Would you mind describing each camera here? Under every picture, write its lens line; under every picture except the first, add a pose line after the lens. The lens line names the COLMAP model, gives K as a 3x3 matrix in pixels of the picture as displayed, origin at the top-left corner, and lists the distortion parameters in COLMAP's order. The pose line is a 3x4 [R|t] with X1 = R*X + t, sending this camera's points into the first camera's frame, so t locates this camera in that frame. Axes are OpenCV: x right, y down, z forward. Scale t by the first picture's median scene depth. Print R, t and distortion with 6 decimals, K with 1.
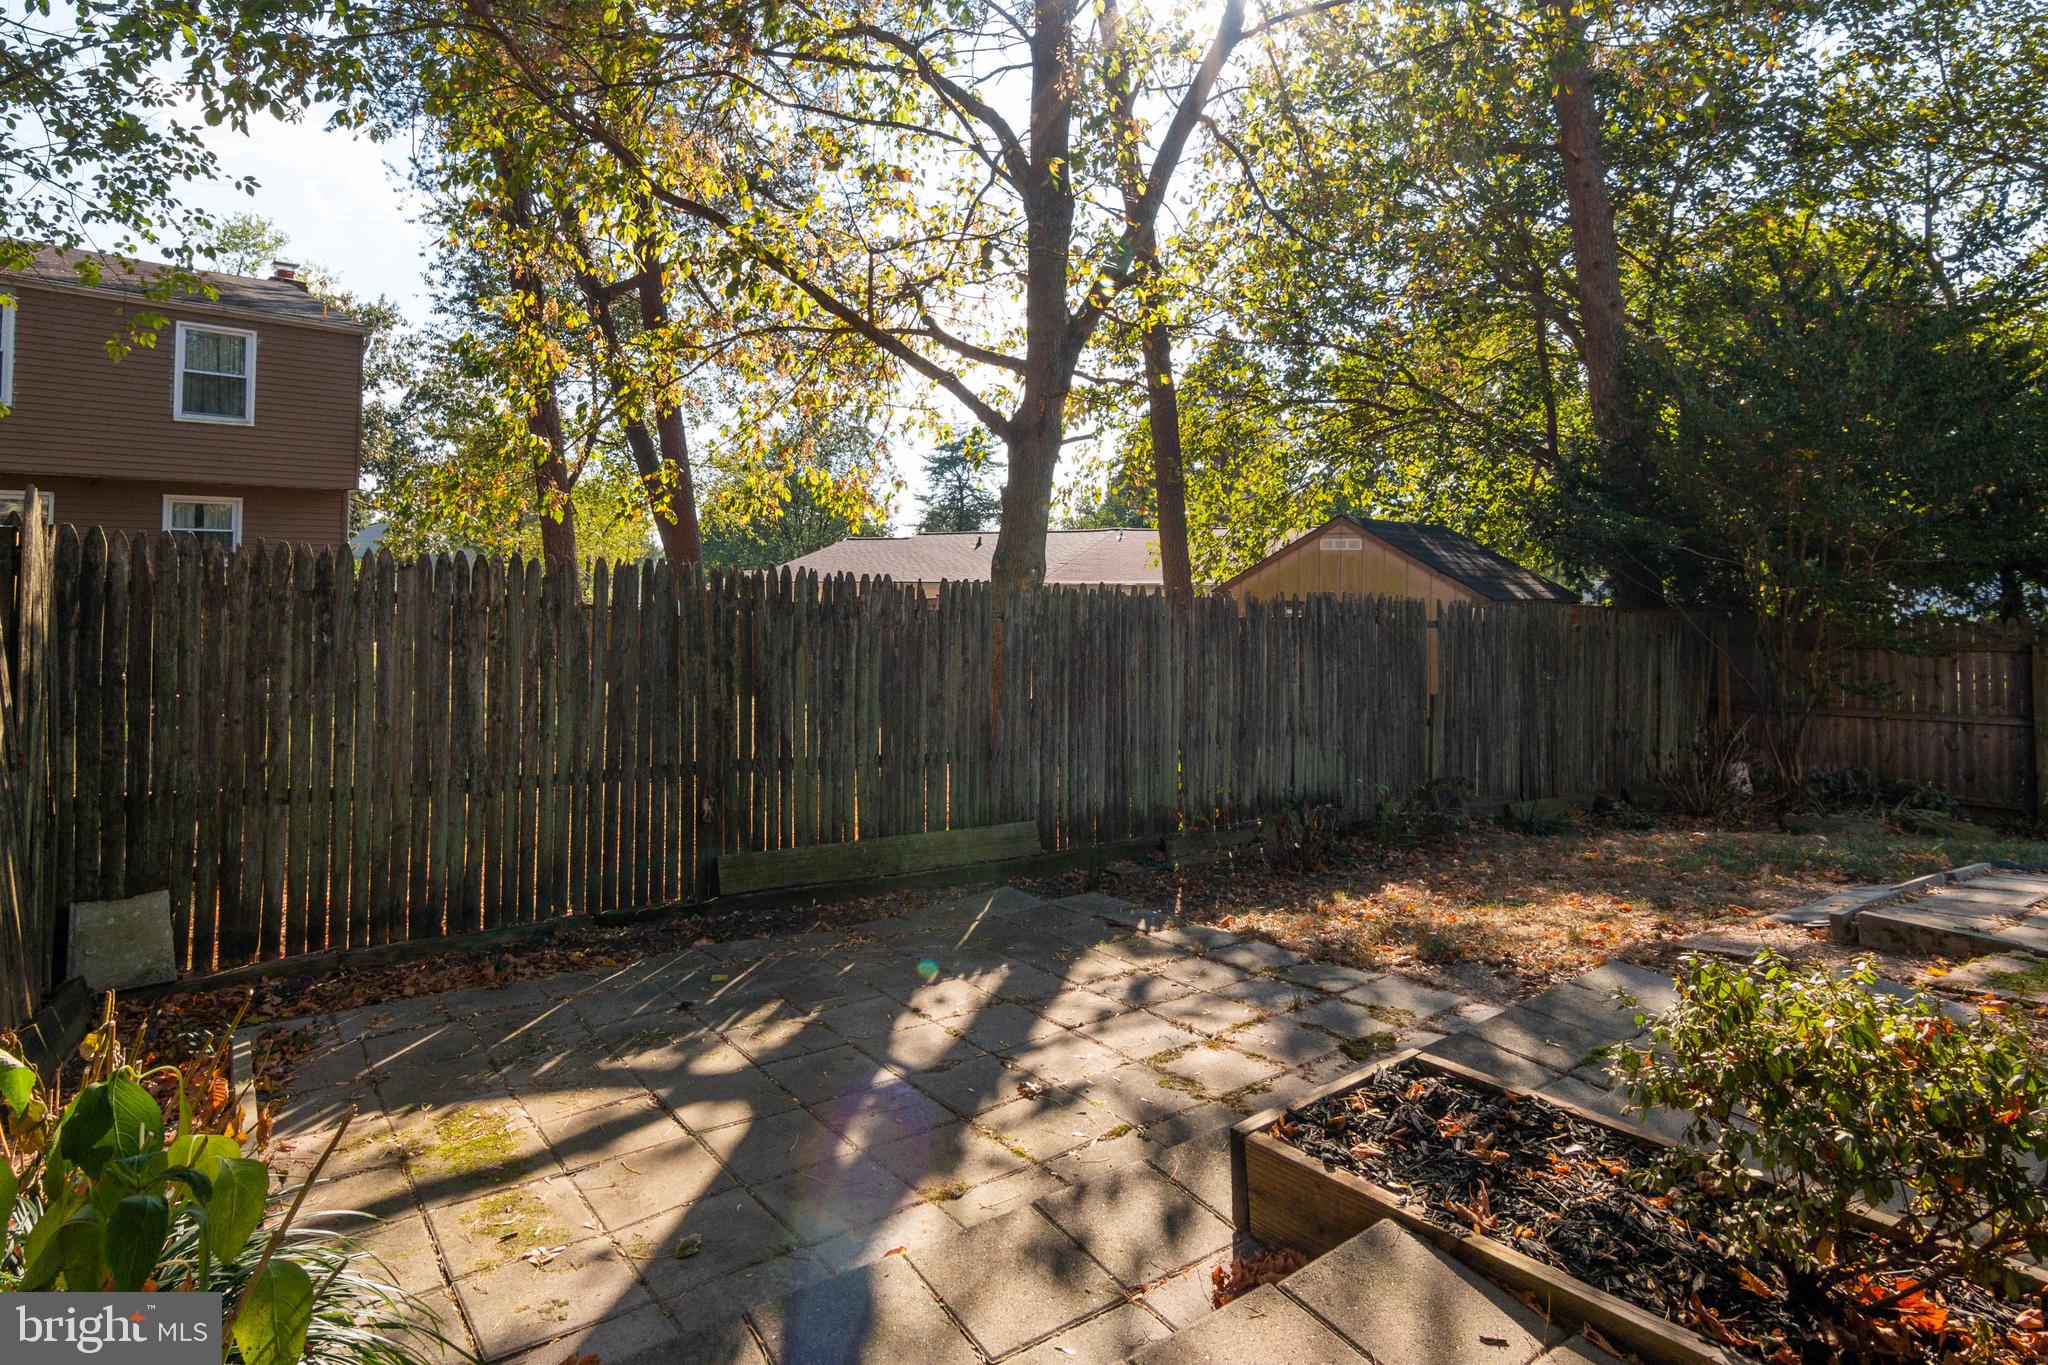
lens RADIAL K [[1085.8, 0, 1006.0], [0, 1085.8, 551.5], [0, 0, 1]] dist [0.004501, 0.003612]
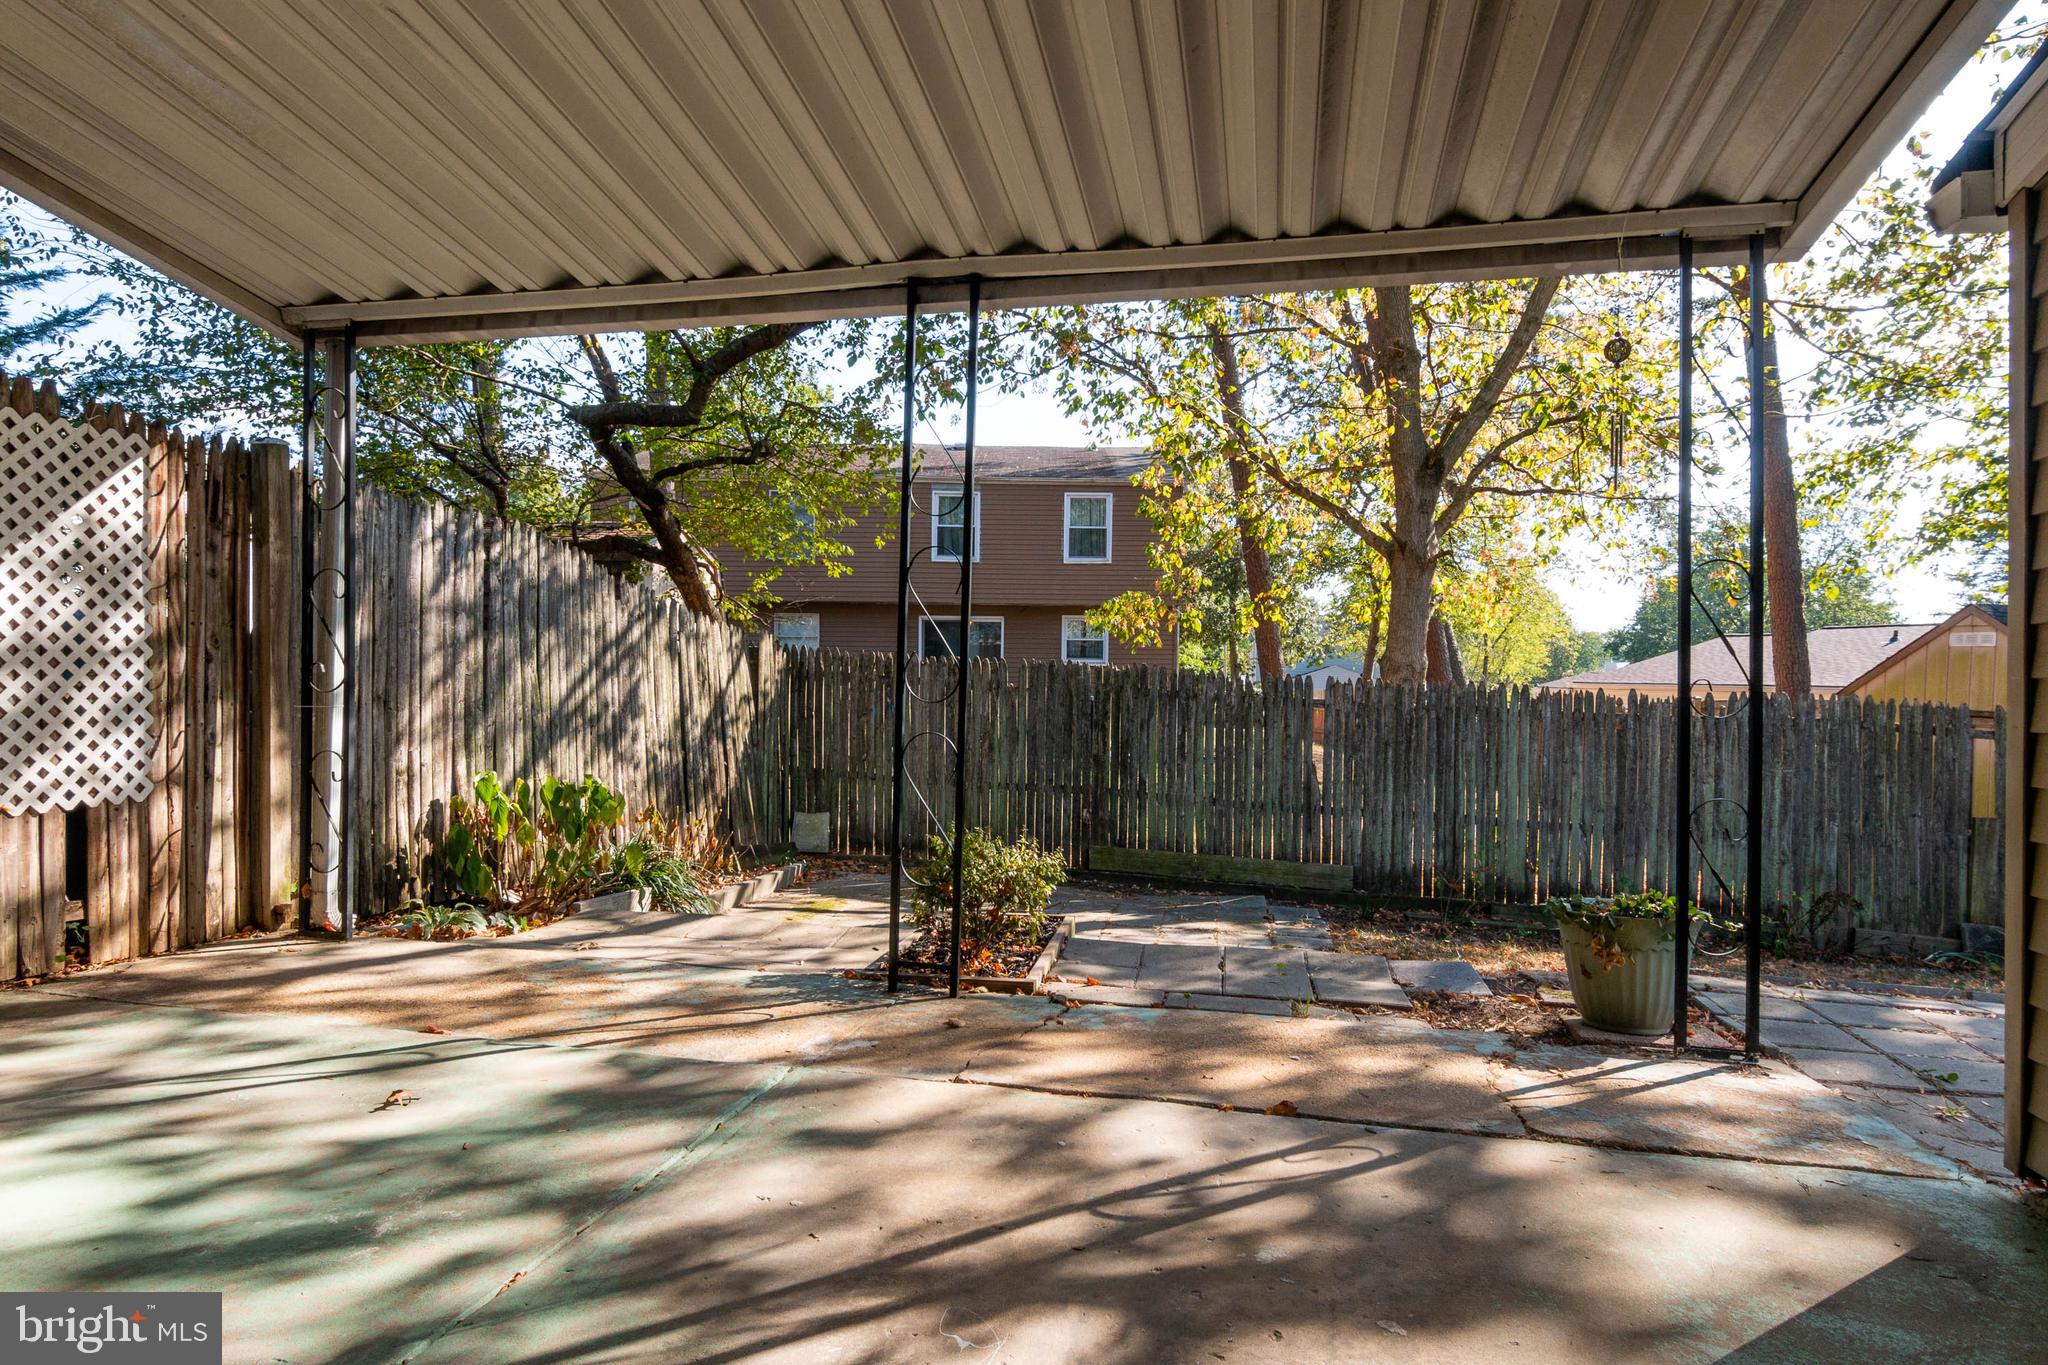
lens RADIAL K [[1131.0, 0, 1025.2], [0, 1131.0, 679.4], [0, 0, 1]] dist [0.001160, 0.000061]
pose [[0.704693, 0.007009, -0.709477, 0.736605], [0.009231, 0.999776, 0.019045, 0.002630], [0.709452, -0.019971, 0.704471, -0.205916]]
